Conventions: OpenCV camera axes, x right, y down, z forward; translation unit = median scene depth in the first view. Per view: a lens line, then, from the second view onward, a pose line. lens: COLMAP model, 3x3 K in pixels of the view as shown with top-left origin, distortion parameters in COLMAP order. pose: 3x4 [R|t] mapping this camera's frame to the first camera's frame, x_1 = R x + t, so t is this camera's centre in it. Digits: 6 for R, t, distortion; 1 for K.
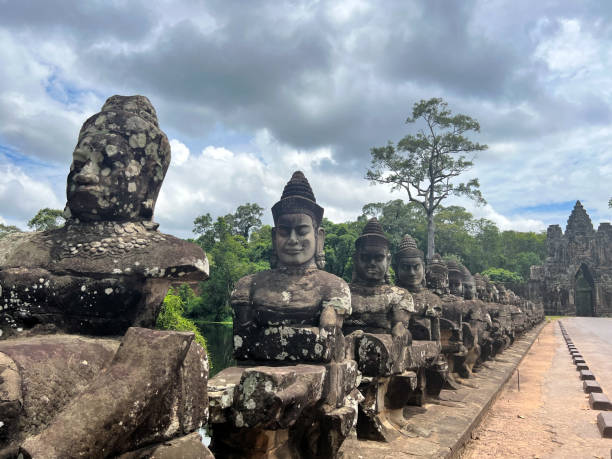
lens RADIAL K [[490.8, 0, 306.0], [0, 490.8, 229.5], [0, 0, 1]] dist [0.107719, -0.189785]
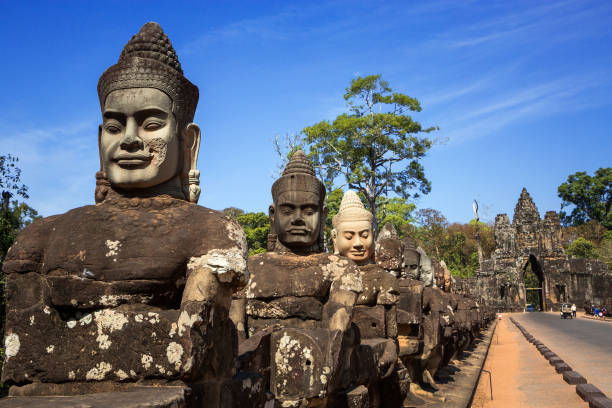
lens RADIAL K [[562.1, 0, 313.7], [0, 562.1, 200.6], [0, 0, 1]] dist [-0.050317, 0.010760]
pose [[0.989865, -0.010358, 0.141637, 0.042682], [0.016567, 0.998950, -0.042723, 0.062215], [-0.141045, 0.044636, 0.988996, 0.228219]]
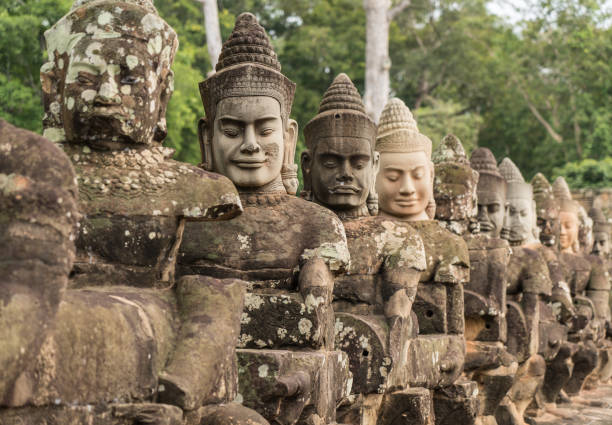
lens RADIAL K [[1879.3, 0, 306.3], [0, 1879.3, 240.7], [0, 0, 1]] dist [0.135055, 0.784875]
pose [[0.976858, -0.020478, 0.212907, -0.237889], [-0.007209, 0.991689, 0.128459, -0.082101], [-0.213768, -0.127021, 0.968591, -0.630967]]
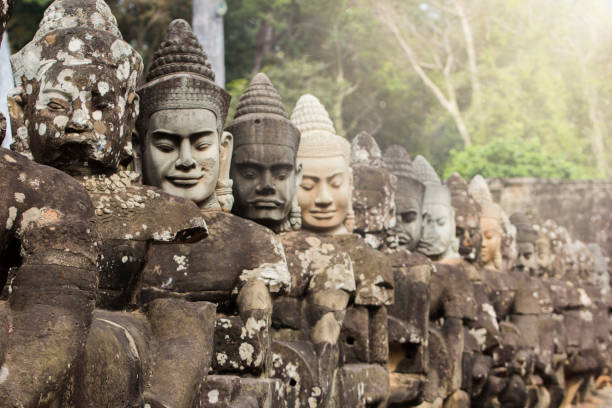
lens RADIAL K [[2652.4, 0, 306.0], [0, 2652.4, 204.0], [0, 0, 1]] dist [0.039050, 4.063936]
pose [[0.956867, -0.018412, 0.289942, -0.413085], [-0.014543, 0.993703, 0.111096, -0.141554], [-0.290162, -0.110521, 0.950574, -1.003303]]
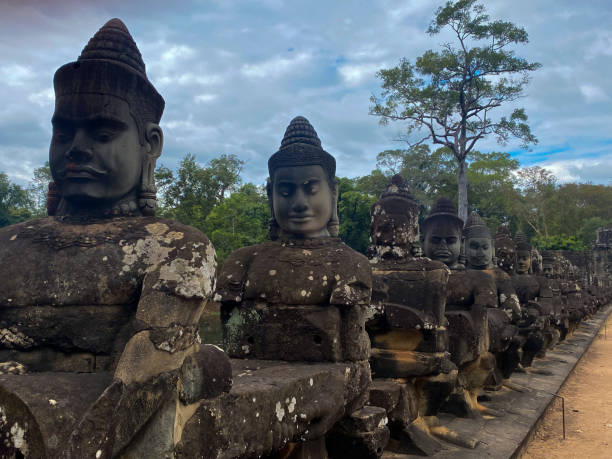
lens RADIAL K [[636.5, 0, 306.0], [0, 636.5, 234.2], [0, 0, 1]] dist [0.110946, -0.260455]
pose [[0.999751, -0.022236, -0.001674, 0.224858], [0.022299, 0.997349, 0.069271, 0.079140], [0.000129, -0.069291, 0.997596, 0.472877]]
